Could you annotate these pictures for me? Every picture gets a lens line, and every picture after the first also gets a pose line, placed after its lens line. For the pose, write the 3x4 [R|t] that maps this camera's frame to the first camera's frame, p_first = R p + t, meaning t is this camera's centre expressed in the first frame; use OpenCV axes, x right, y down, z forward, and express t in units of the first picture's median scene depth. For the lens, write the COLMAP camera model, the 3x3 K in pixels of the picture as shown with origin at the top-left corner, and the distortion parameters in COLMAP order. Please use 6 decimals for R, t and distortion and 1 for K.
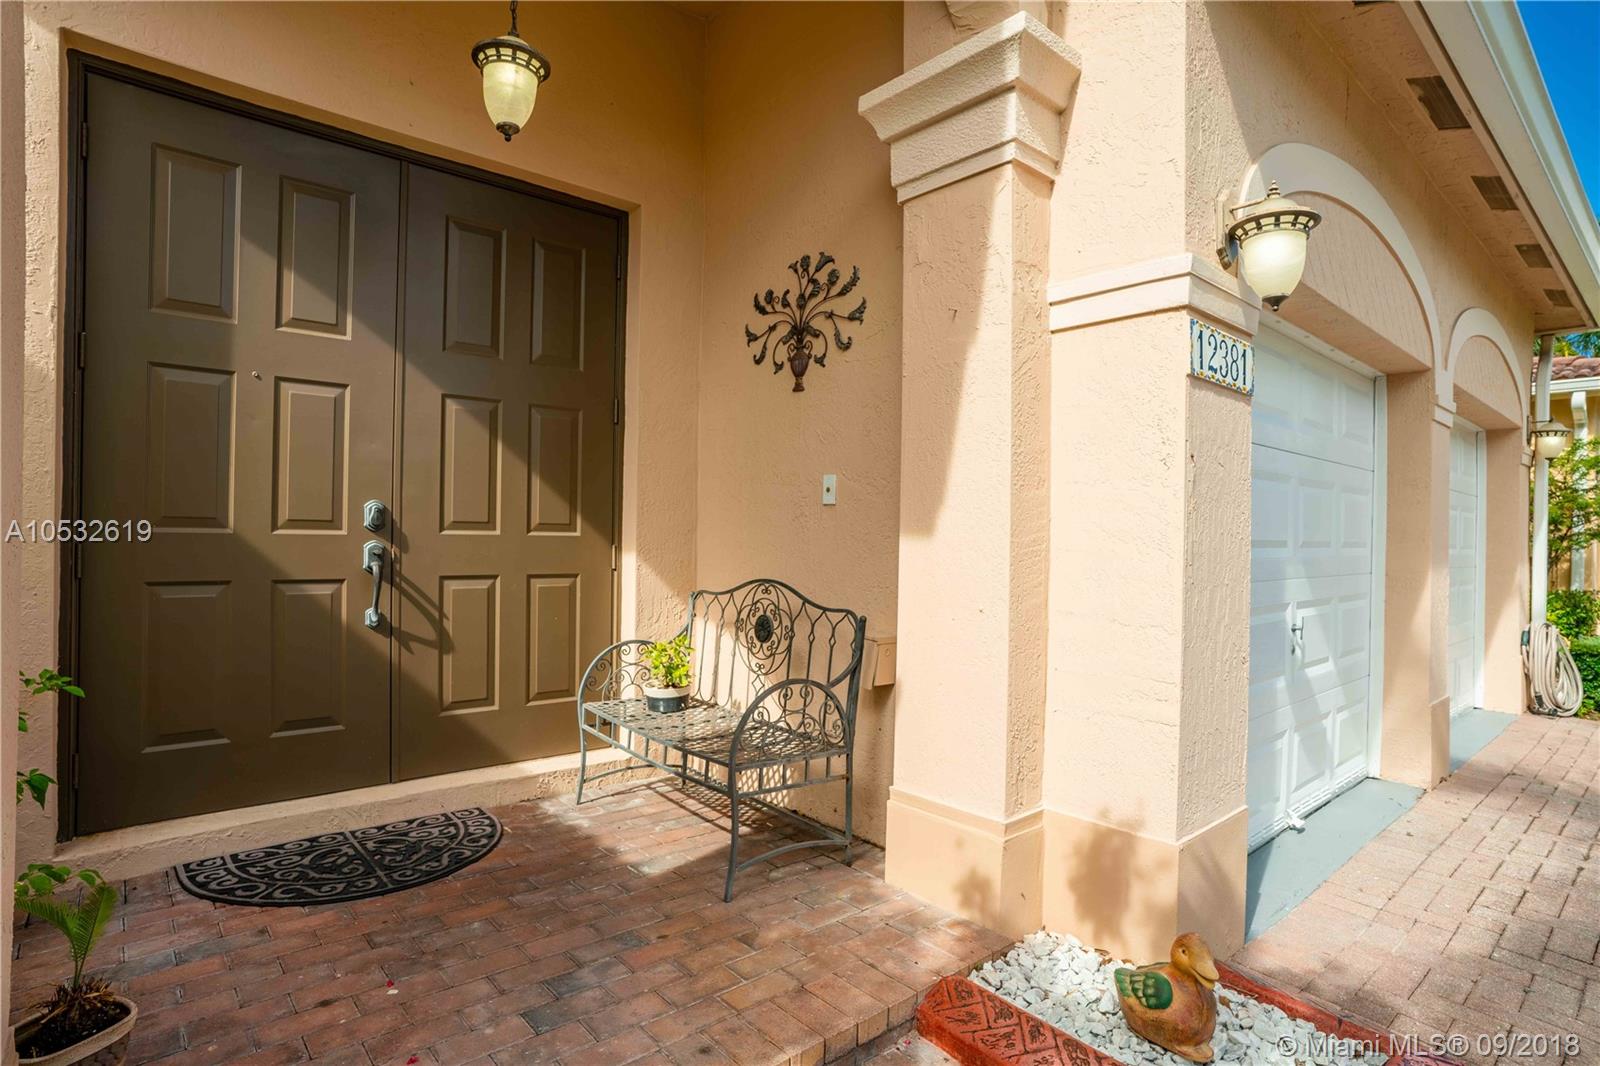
lens RADIAL K [[830.6, 0, 795.5], [0, 830.6, 537.0], [0, 0, 1]] dist [-0.078088, 0.043380]
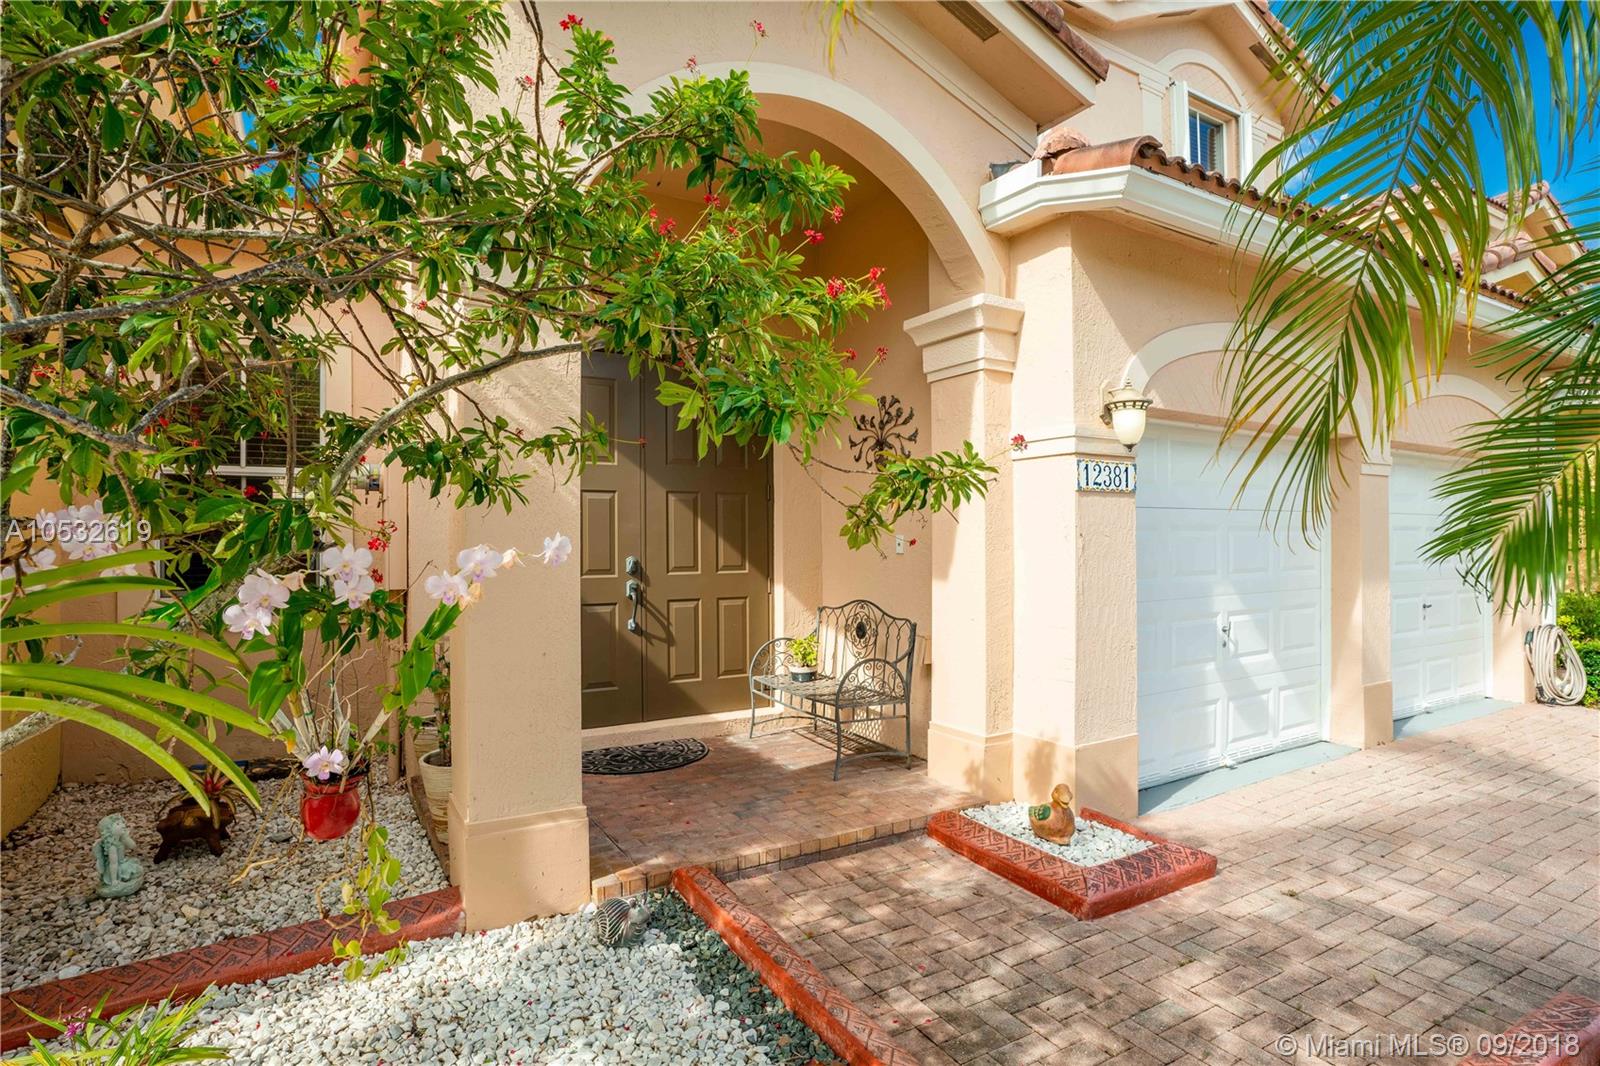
lens RADIAL K [[830.6, 0, 795.5], [0, 830.6, 537.0], [0, 0, 1]] dist [-0.078088, 0.043380]
pose [[0.984731, -0.021174, -0.172789, 0.125732], [0.020255, 0.999770, -0.007078, -0.066774], [0.172899, 0.003470, 0.984933, -0.656101]]
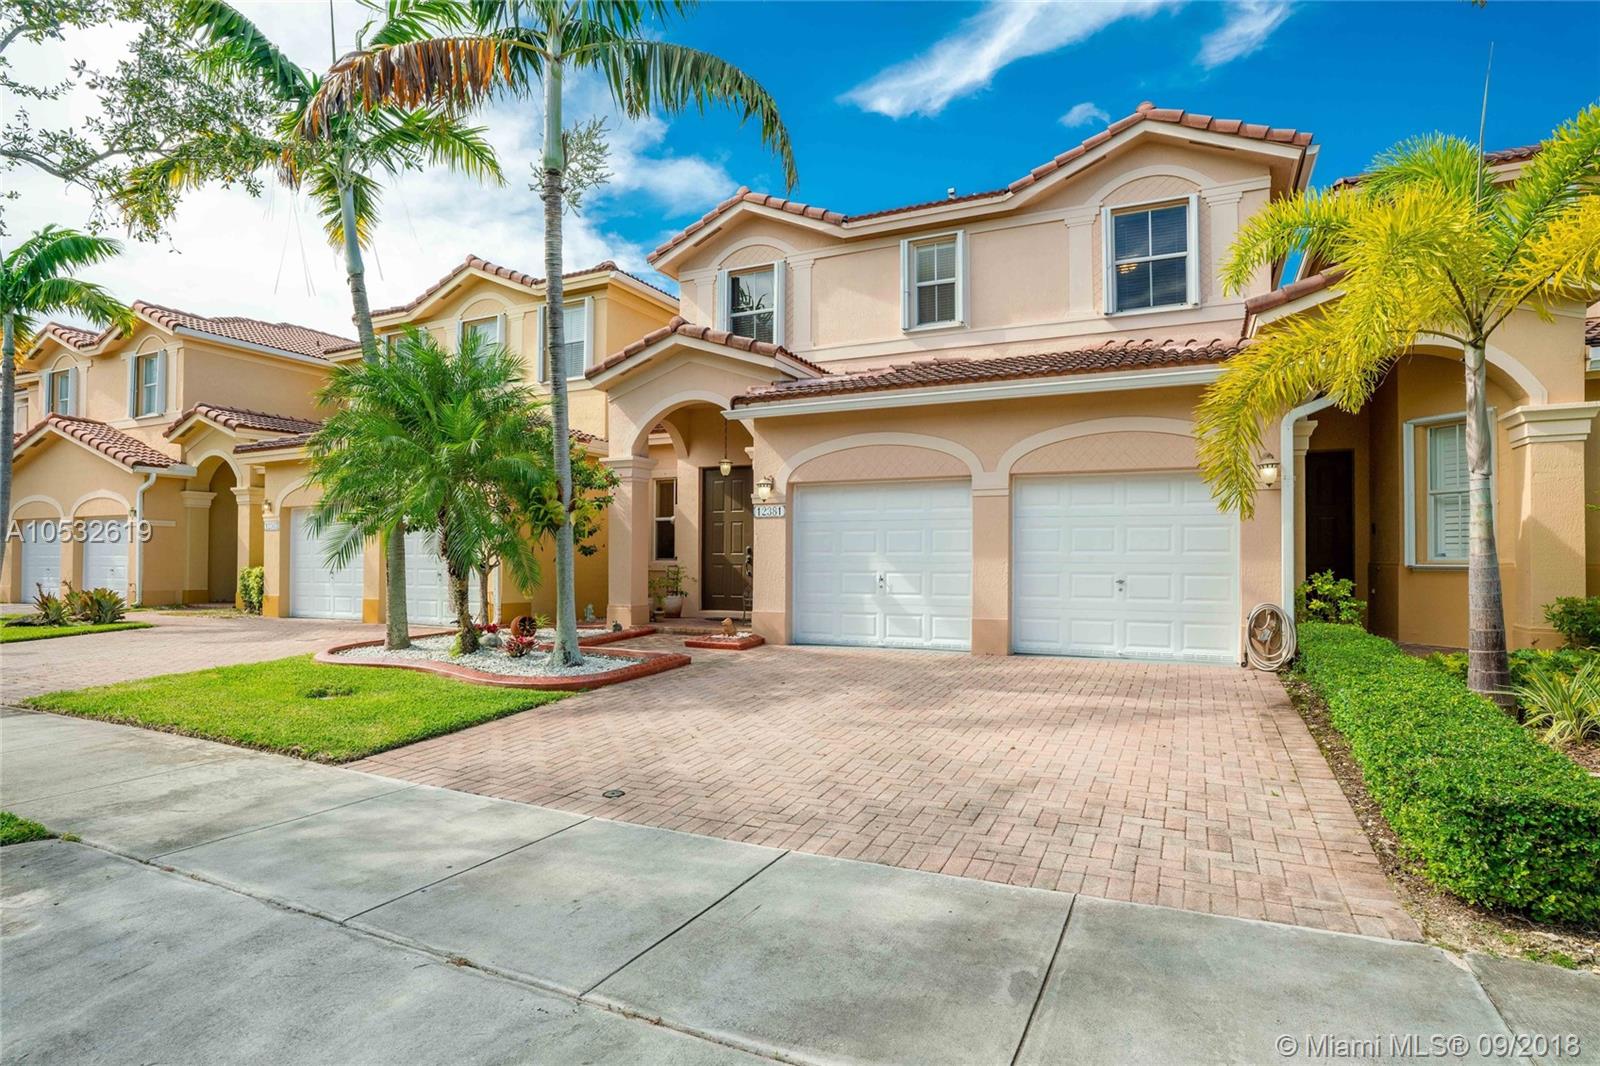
lens RADIAL K [[830.6, 0, 795.5], [0, 830.6, 537.0], [0, 0, 1]] dist [-0.078088, 0.043380]
pose [[0.387516, -0.039578, -0.921013, 3.728351], [0.003865, 0.999139, -0.041309, 0.093179], [0.921855, 0.012448, 0.387336, -0.526556]]
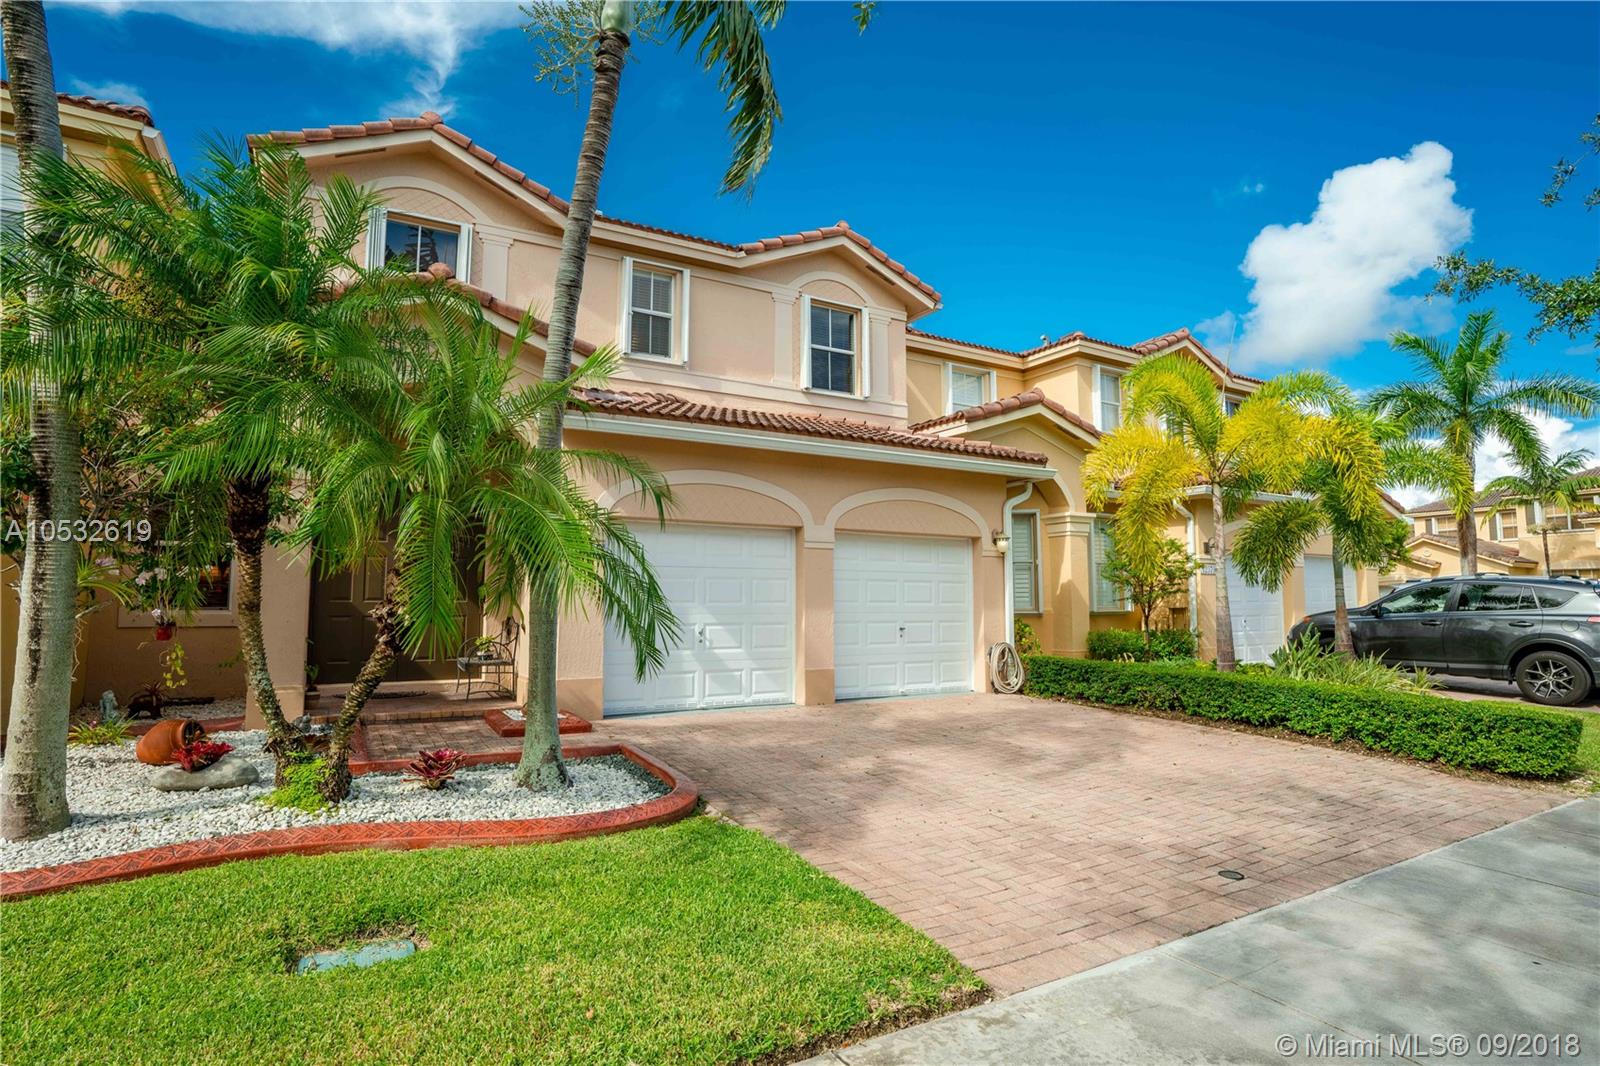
lens RADIAL K [[837.1, 0, 787.1], [0, 837.1, 510.9], [0, 0, 1]] dist [-0.078906, 0.049671]
pose [[0.980147, -0.035283, -0.195107, 1.631822], [0.013457, 0.993608, -0.112081, 0.029054], [0.197814, 0.107230, 0.974357, -1.873710]]
